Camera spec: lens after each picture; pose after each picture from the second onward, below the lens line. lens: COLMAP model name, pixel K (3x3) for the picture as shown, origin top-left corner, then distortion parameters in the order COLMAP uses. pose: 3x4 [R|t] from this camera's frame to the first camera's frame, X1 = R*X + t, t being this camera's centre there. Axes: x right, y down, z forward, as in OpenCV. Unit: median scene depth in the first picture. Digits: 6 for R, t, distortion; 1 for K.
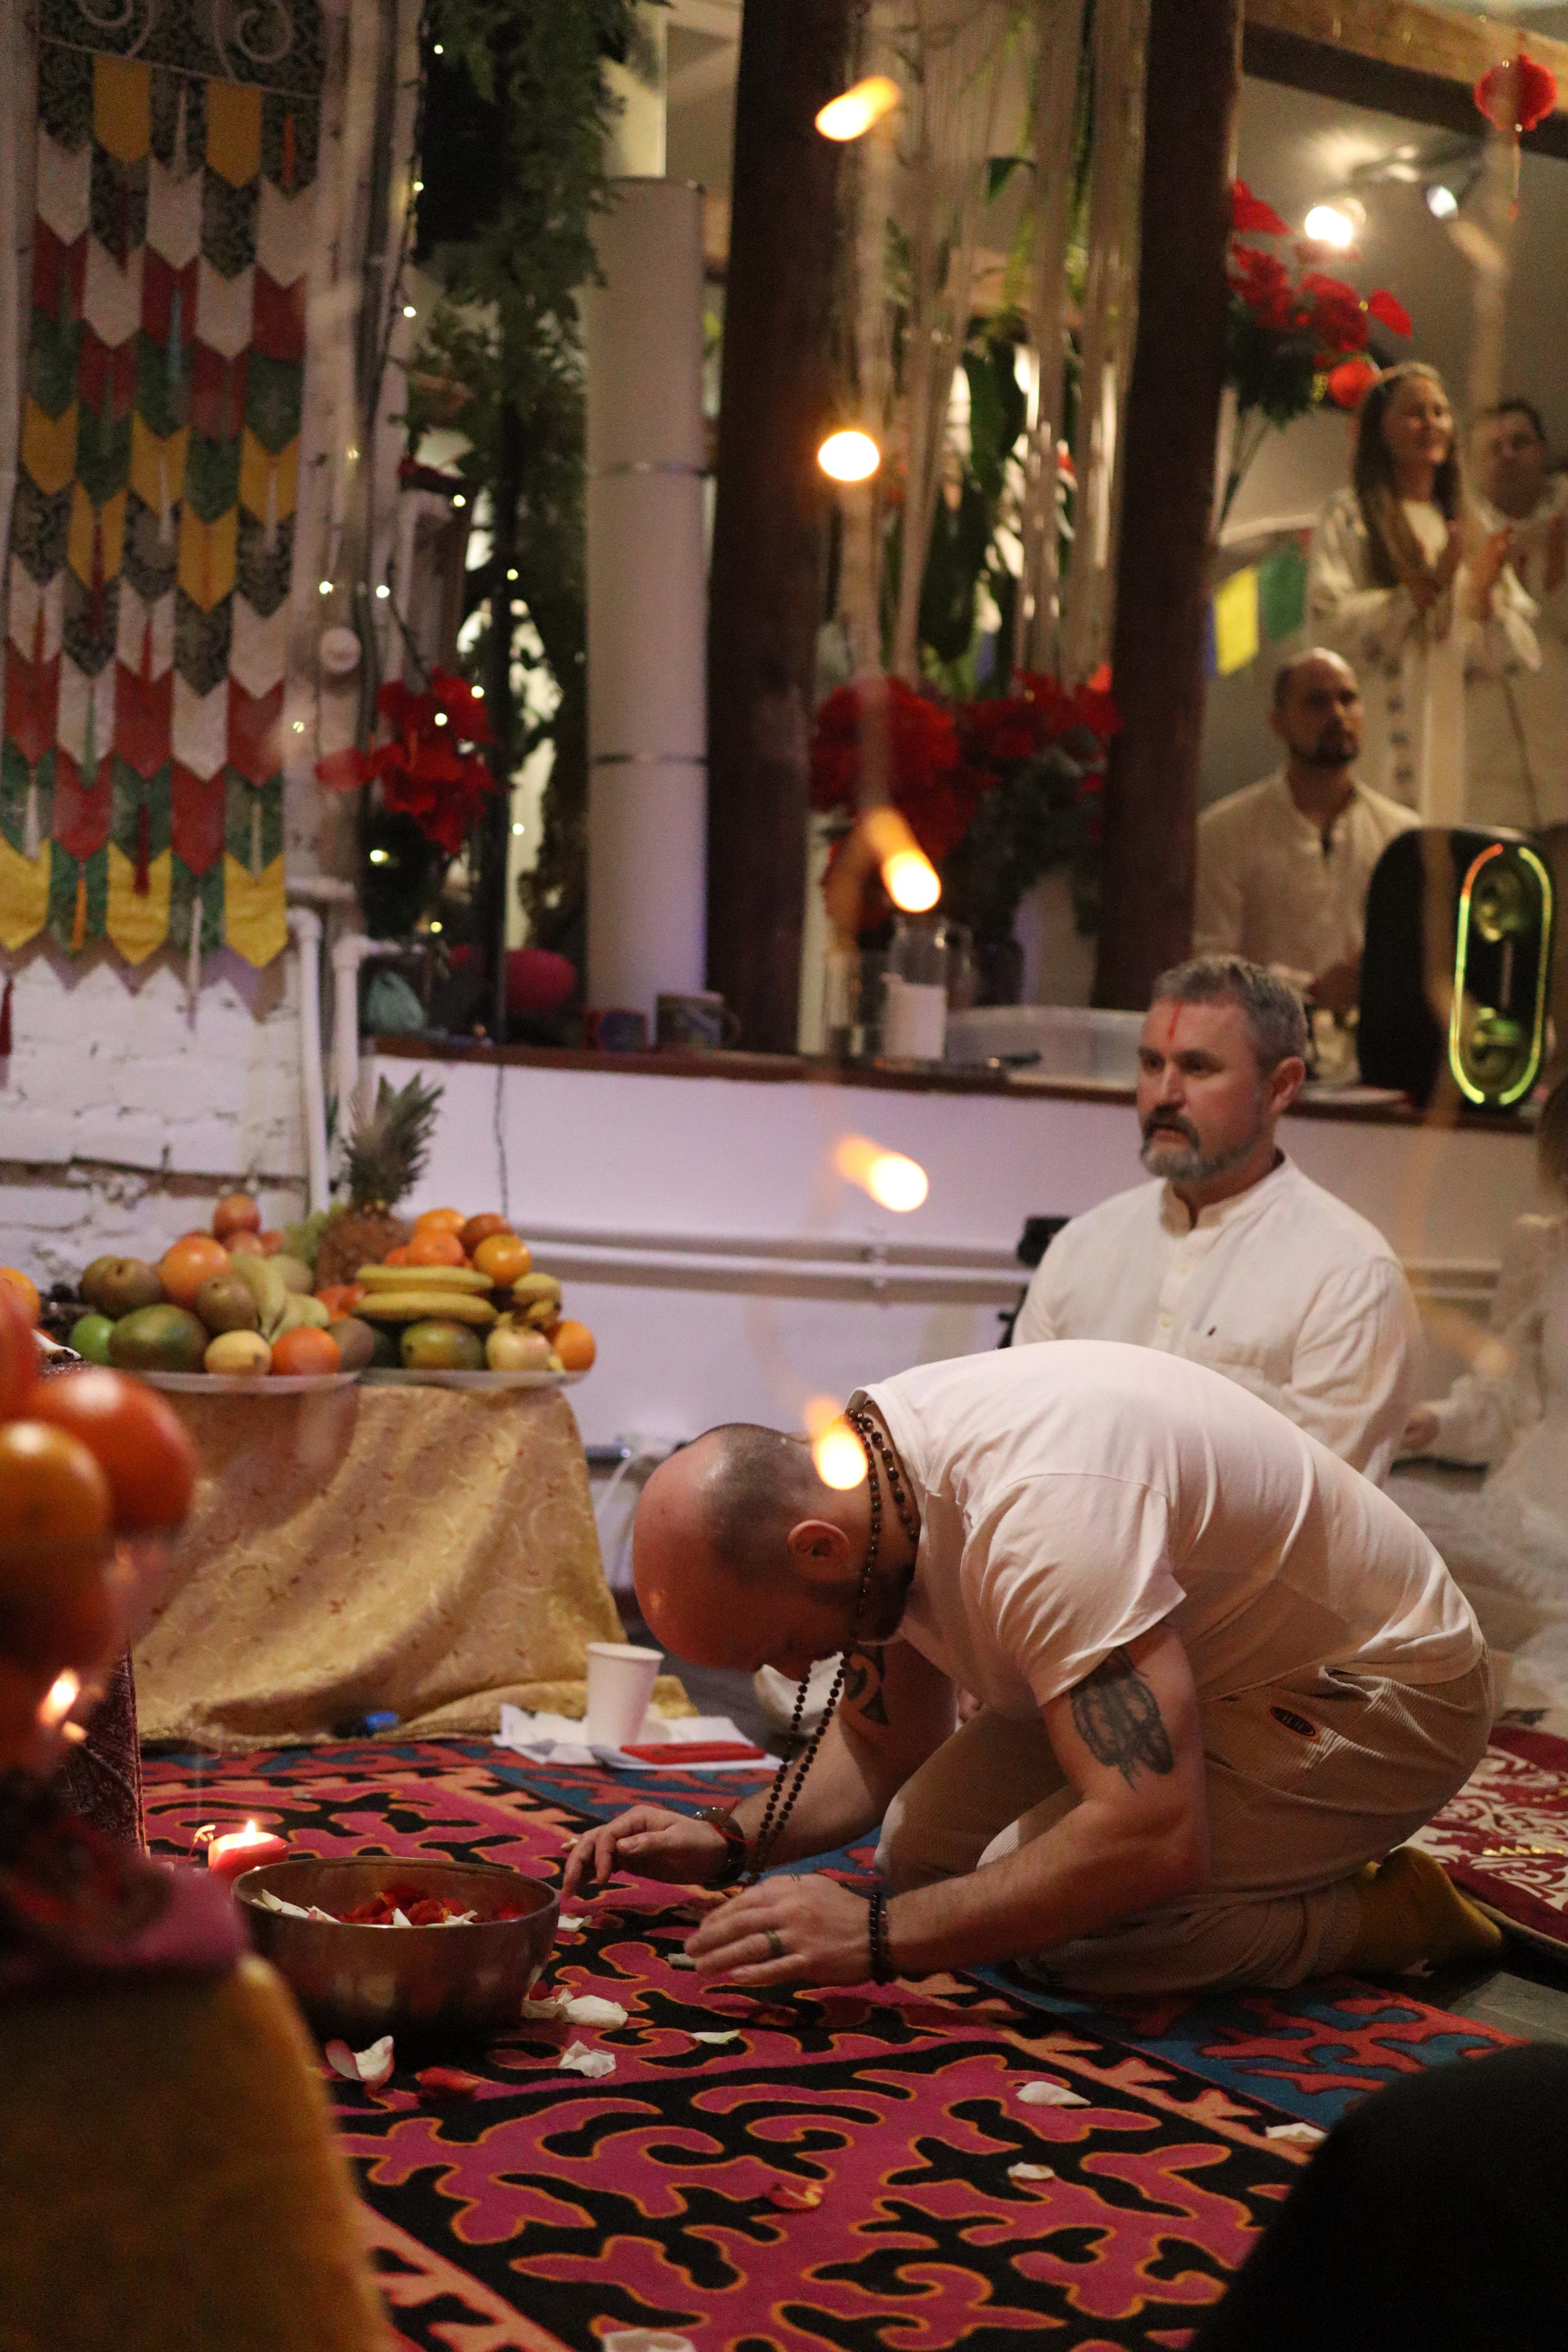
lens RADIAL K [[3430.3, 0, 782.1], [0, 3430.3, 1168.8], [0, 0, 1]] dist [-0.003393, 0.000000]
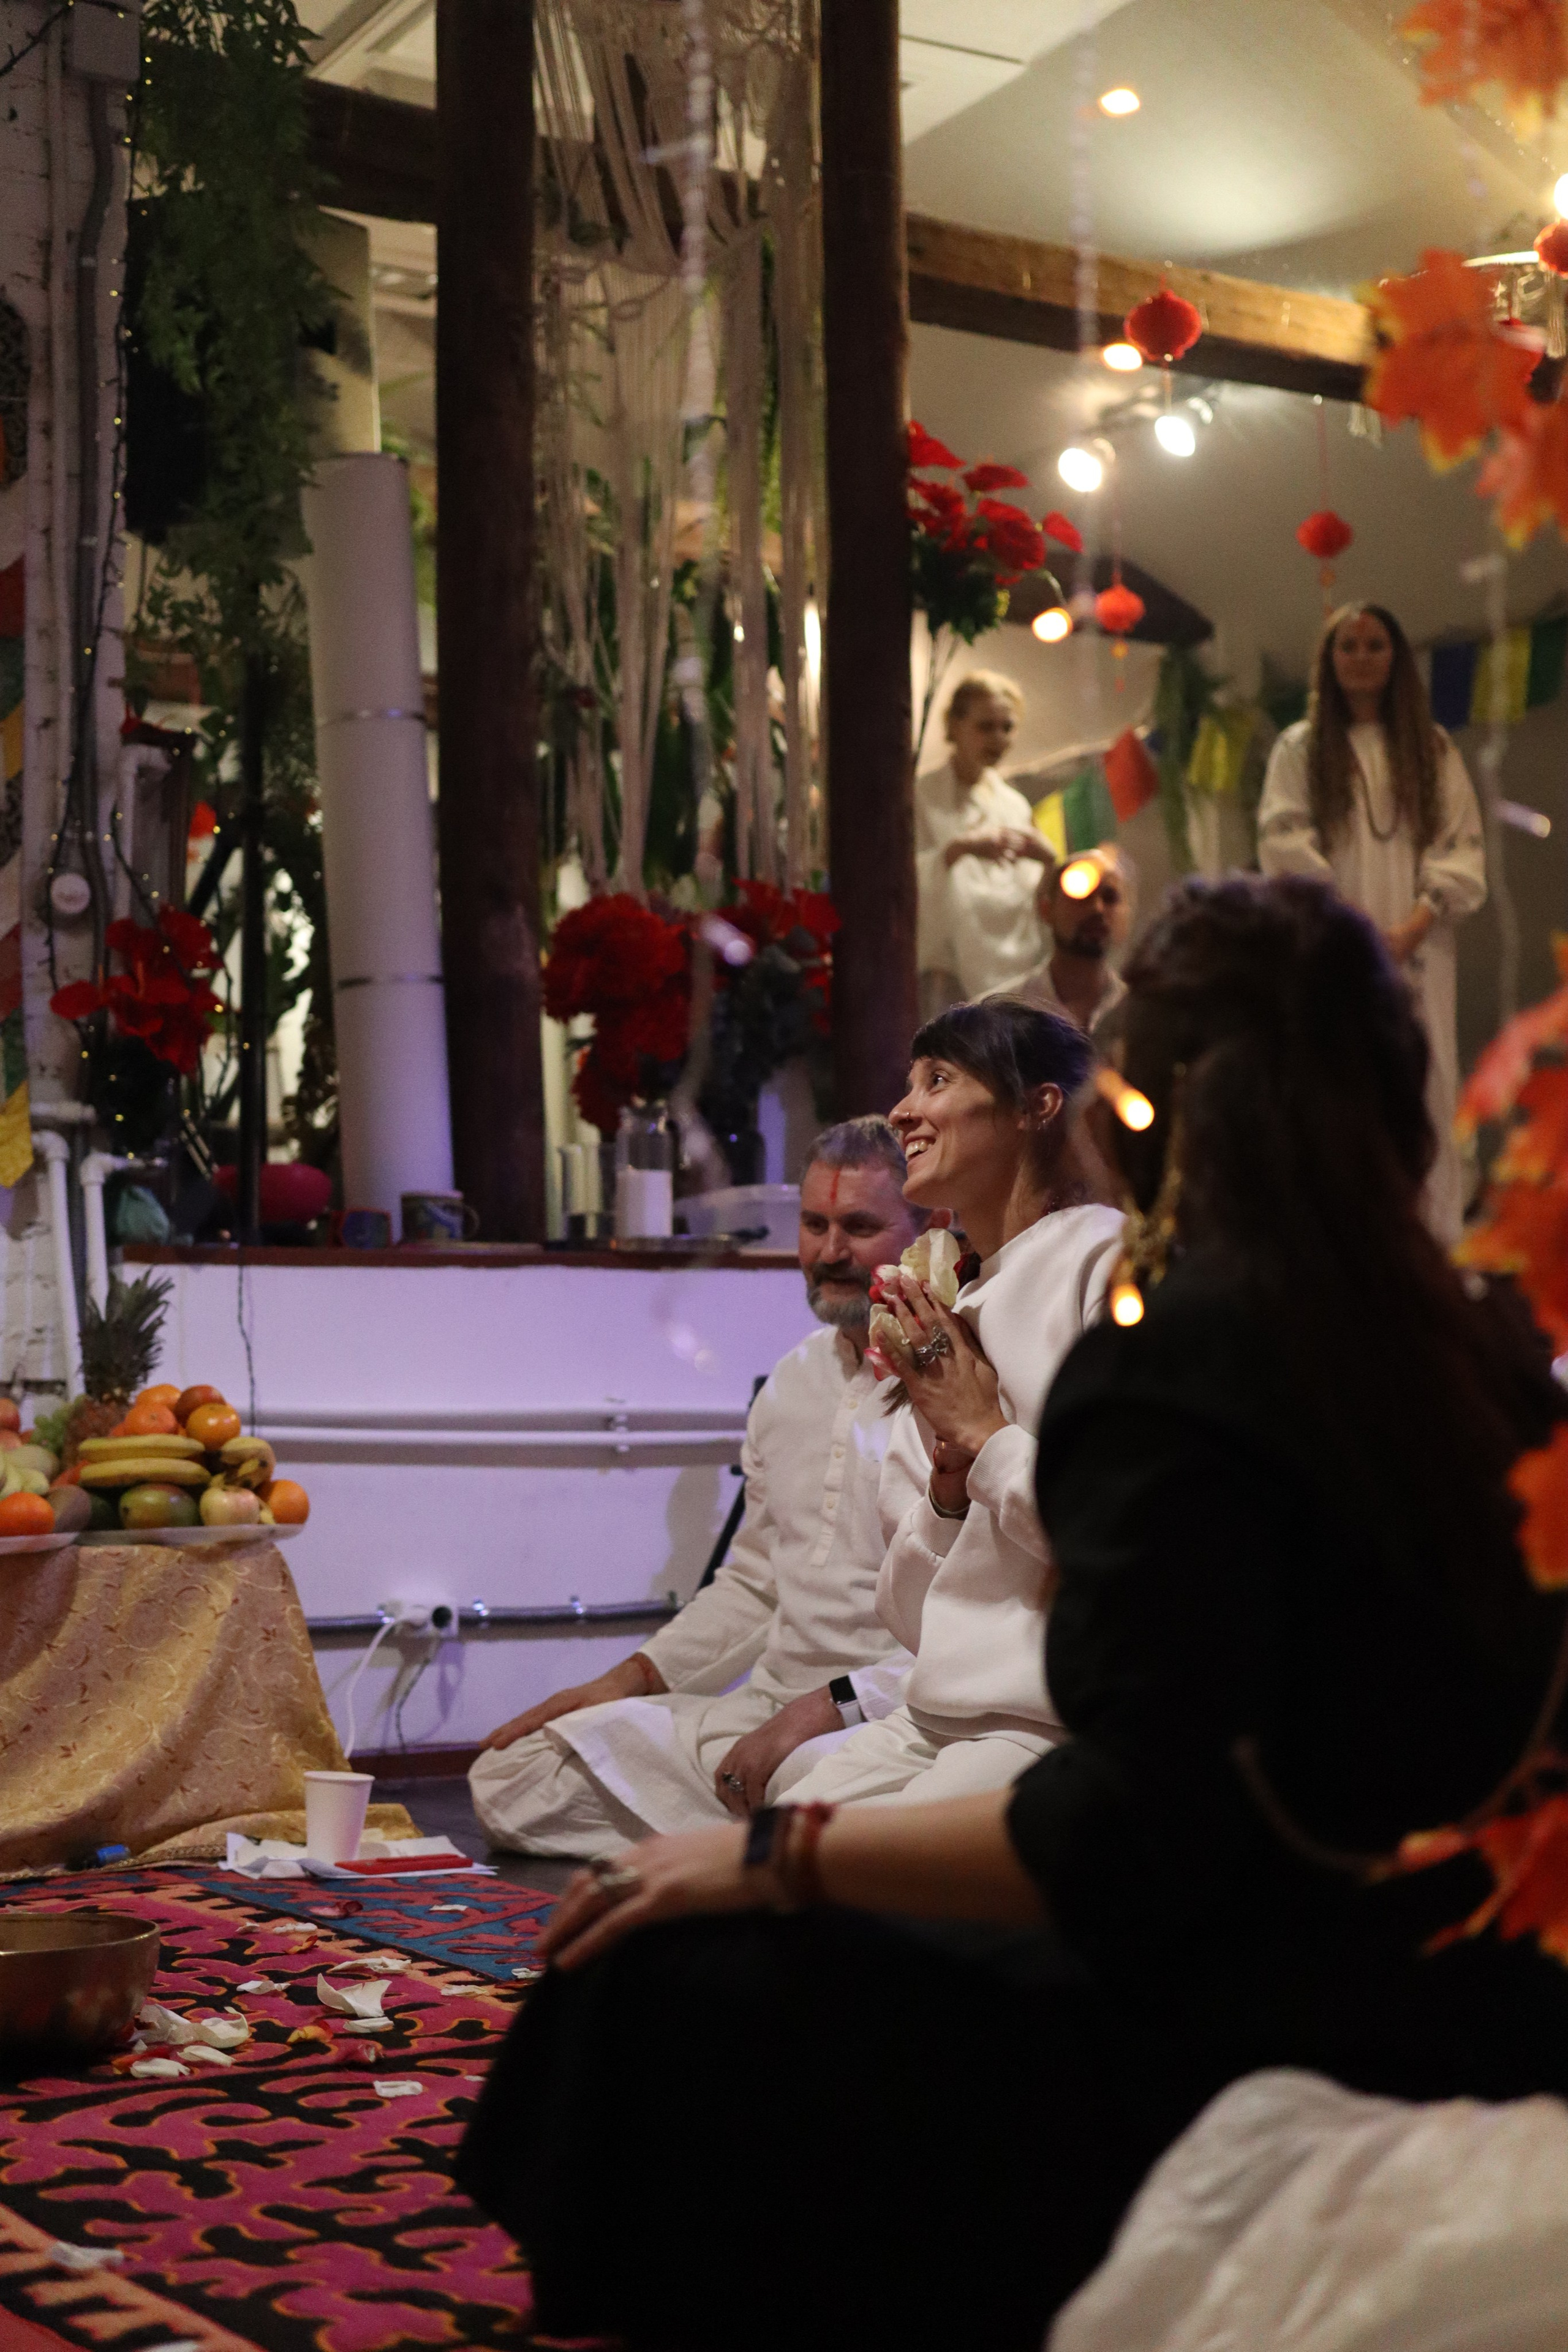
lens RADIAL K [[3430.3, 0, 779.8], [0, 3430.3, 1169.0], [0, 0, 1]] dist [-0.003393, 0.000000]
pose [[0.997630, -0.068621, 0.004960, 0.088087], [0.068797, 0.994389, -0.080363, 0.040655], [0.000582, 0.080514, 0.996753, -0.082716]]
